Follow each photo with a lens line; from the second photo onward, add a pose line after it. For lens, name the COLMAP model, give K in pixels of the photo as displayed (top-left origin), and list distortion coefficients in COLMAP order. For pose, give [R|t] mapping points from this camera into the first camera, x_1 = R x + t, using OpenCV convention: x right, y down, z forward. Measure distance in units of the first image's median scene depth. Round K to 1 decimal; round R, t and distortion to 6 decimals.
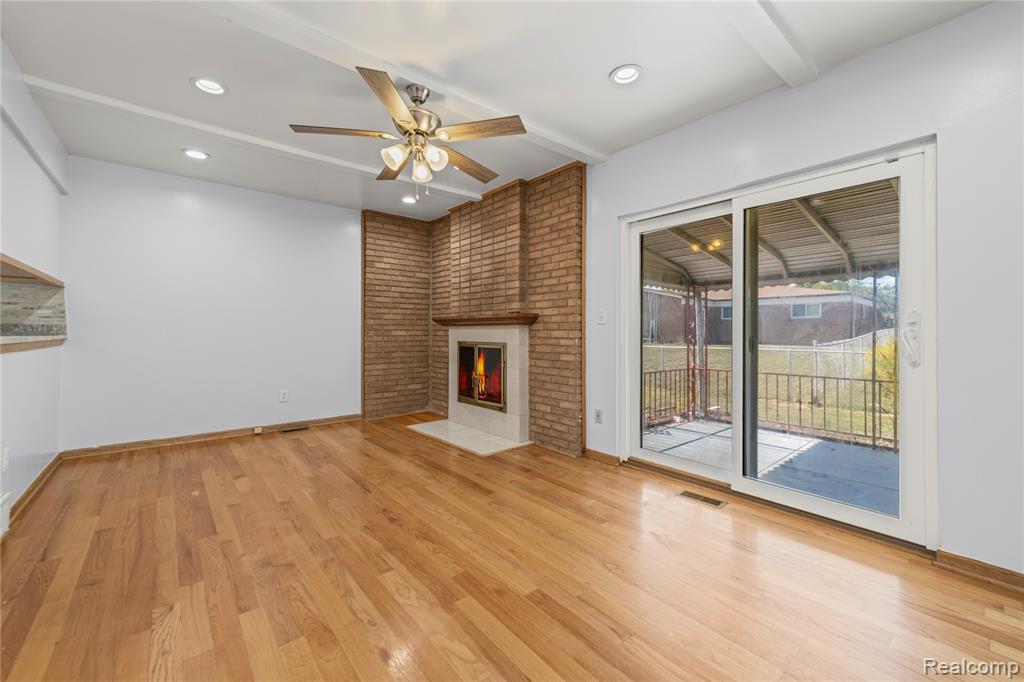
lens RADIAL K [[404.5, 0, 513.5], [0, 404.5, 330.0], [0, 0, 1]] dist [0.013239, -0.001323]
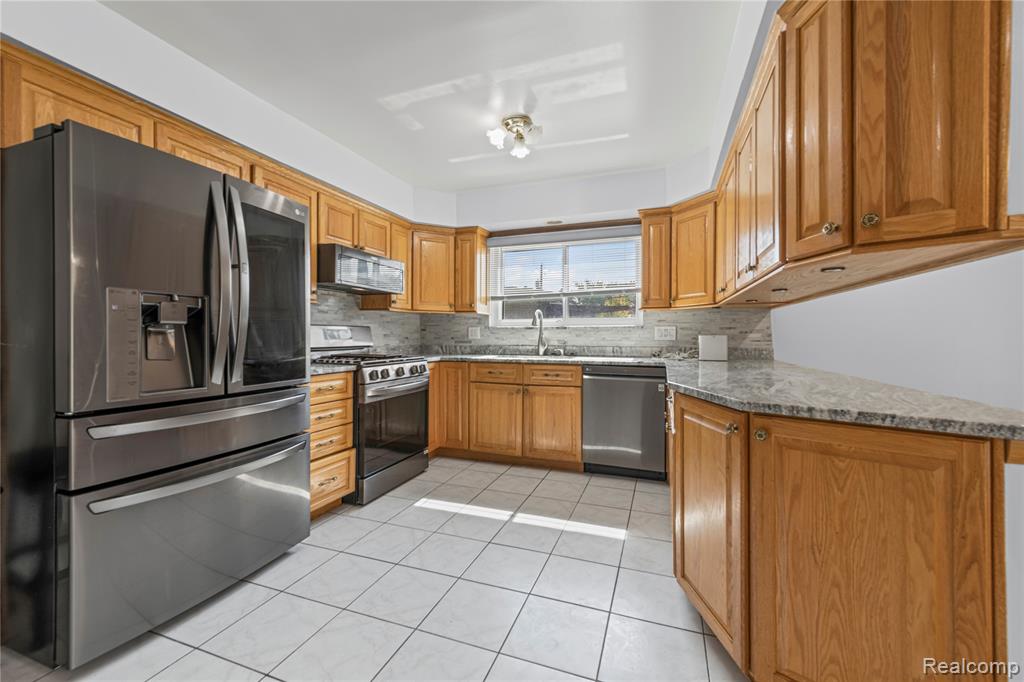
lens RADIAL K [[404.5, 0, 521.7], [0, 404.5, 339.7], [0, 0, 1]] dist [0.013239, -0.001323]
pose [[0.501550, 0.005074, -0.865114, -0.505548], [0.002739, 0.999968, 0.007453, -0.037761], [0.865124, -0.006108, 0.501521, 0.014259]]
